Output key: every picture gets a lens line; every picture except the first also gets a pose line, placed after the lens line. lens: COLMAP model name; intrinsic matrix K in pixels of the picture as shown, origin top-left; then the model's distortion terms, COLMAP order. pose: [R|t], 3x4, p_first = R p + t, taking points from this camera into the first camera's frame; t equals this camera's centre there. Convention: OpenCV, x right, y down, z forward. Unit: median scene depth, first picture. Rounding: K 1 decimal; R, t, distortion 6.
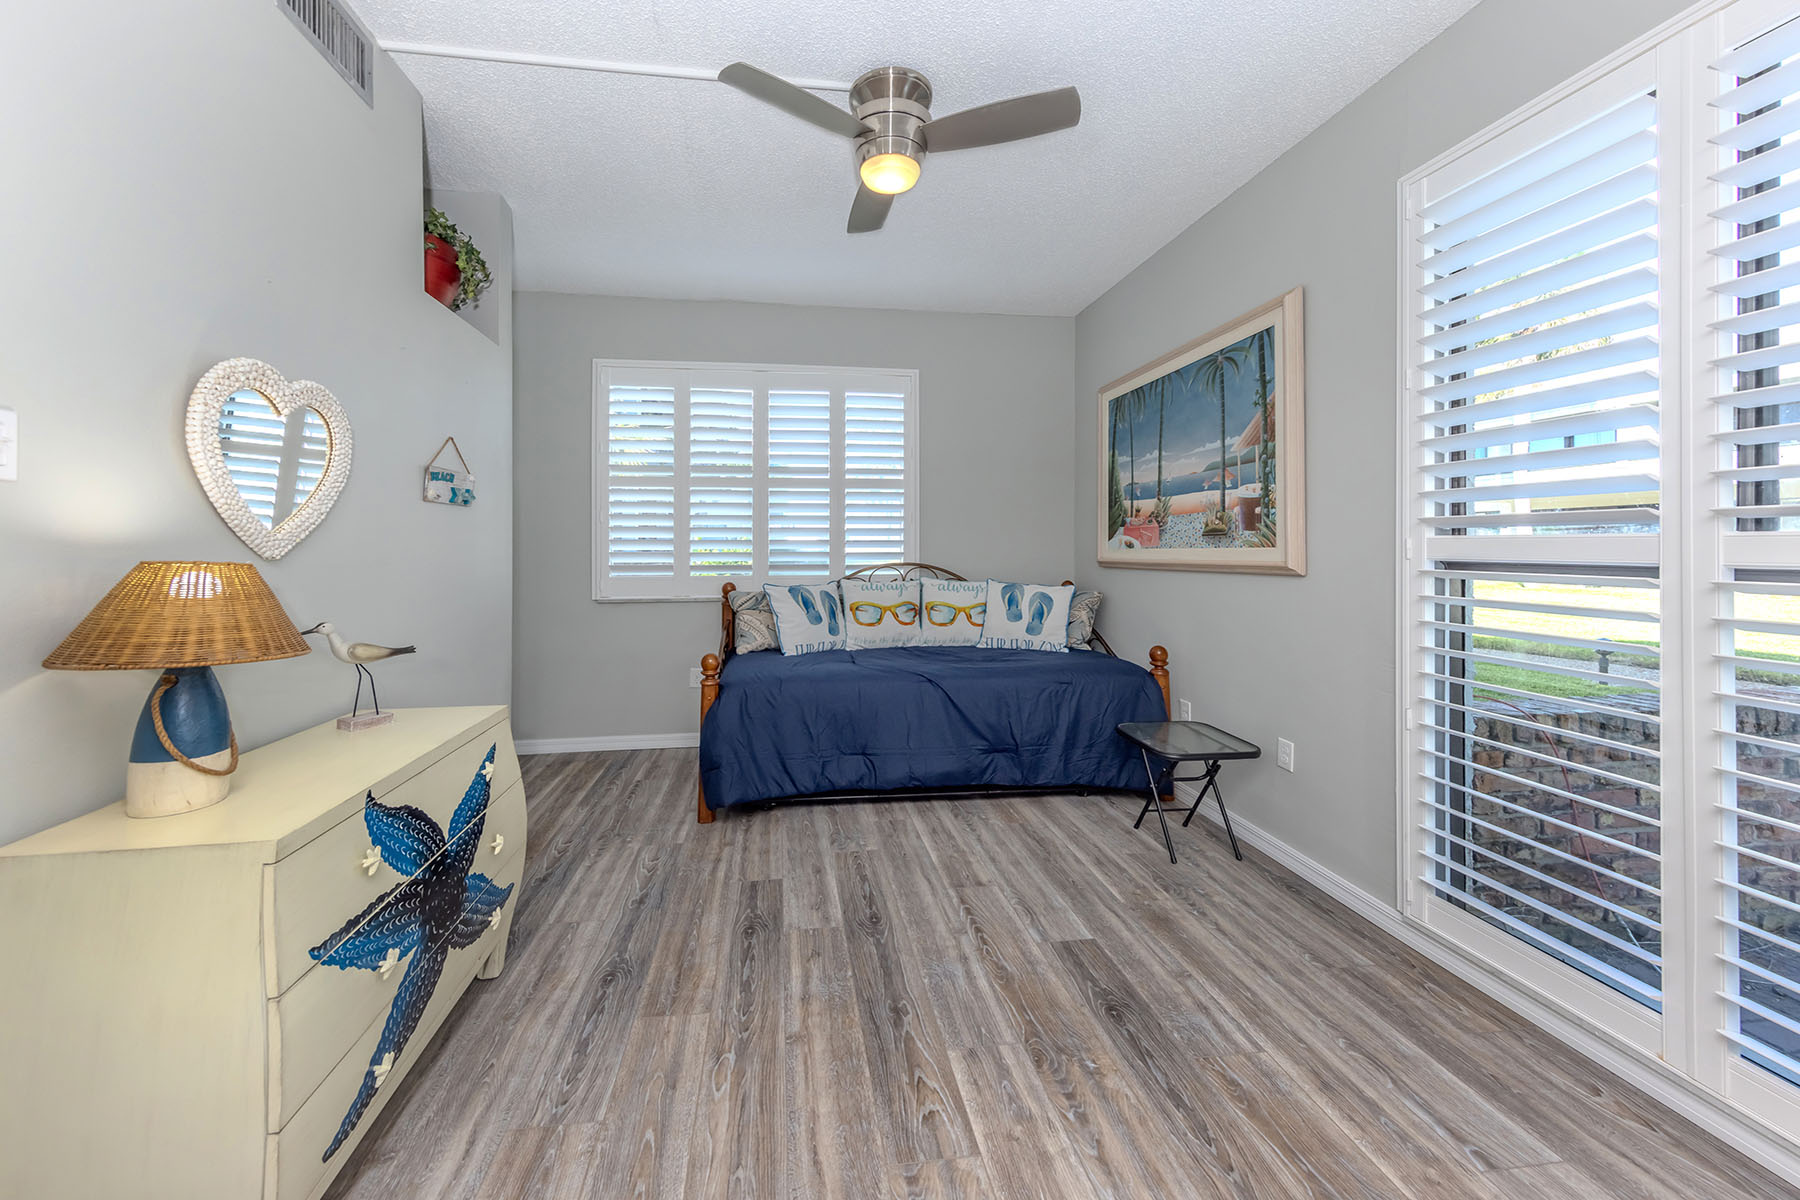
lens RADIAL K [[676.4, 0, 880.9], [0, 676.4, 589.4], [0, 0, 1]] dist [0.007214, -0.000086]
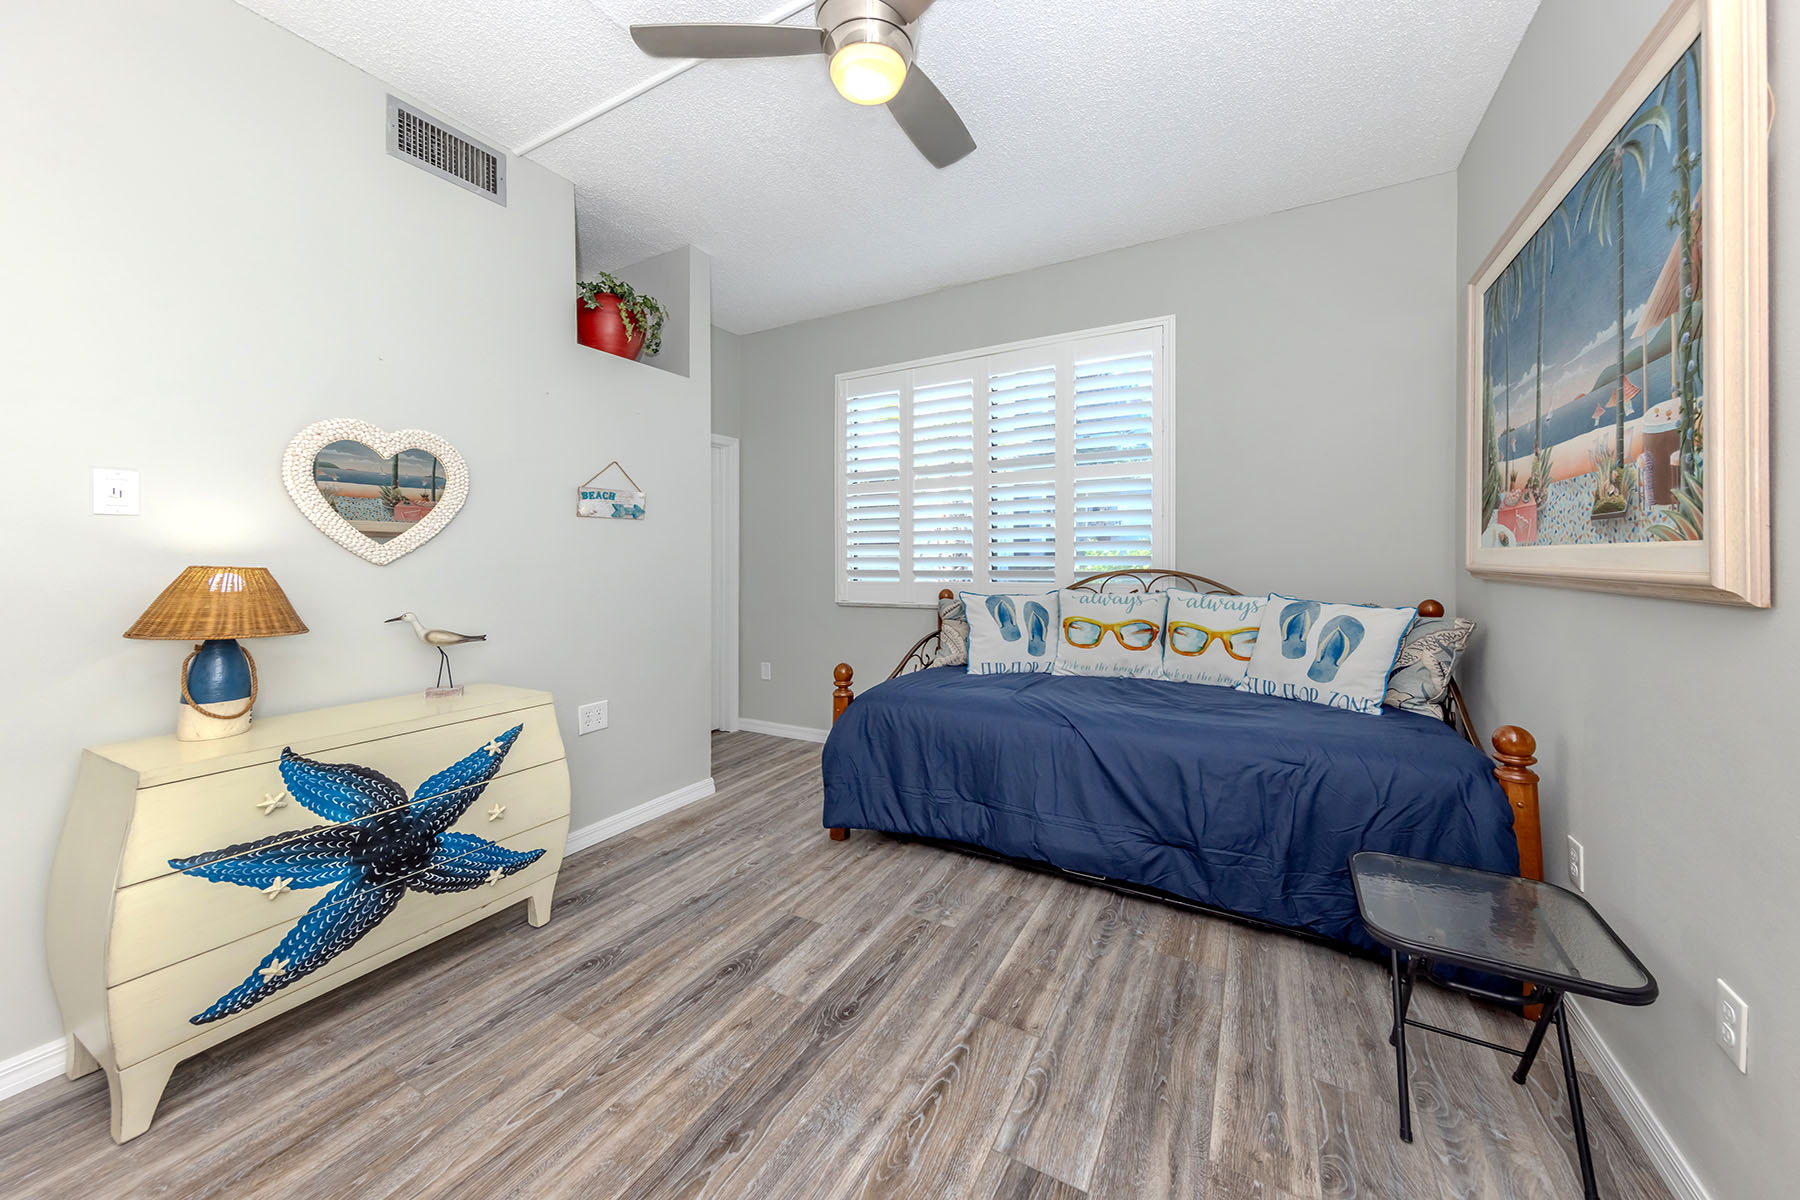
lens RADIAL K [[676.4, 0, 880.9], [0, 676.4, 589.4], [0, 0, 1]] dist [0.007214, -0.000086]
pose [[0.787736, 0.024634, -0.615520, 0.377716], [-0.028617, 0.999585, 0.003381, -0.014459], [0.615348, 0.014951, 0.788114, 0.285460]]
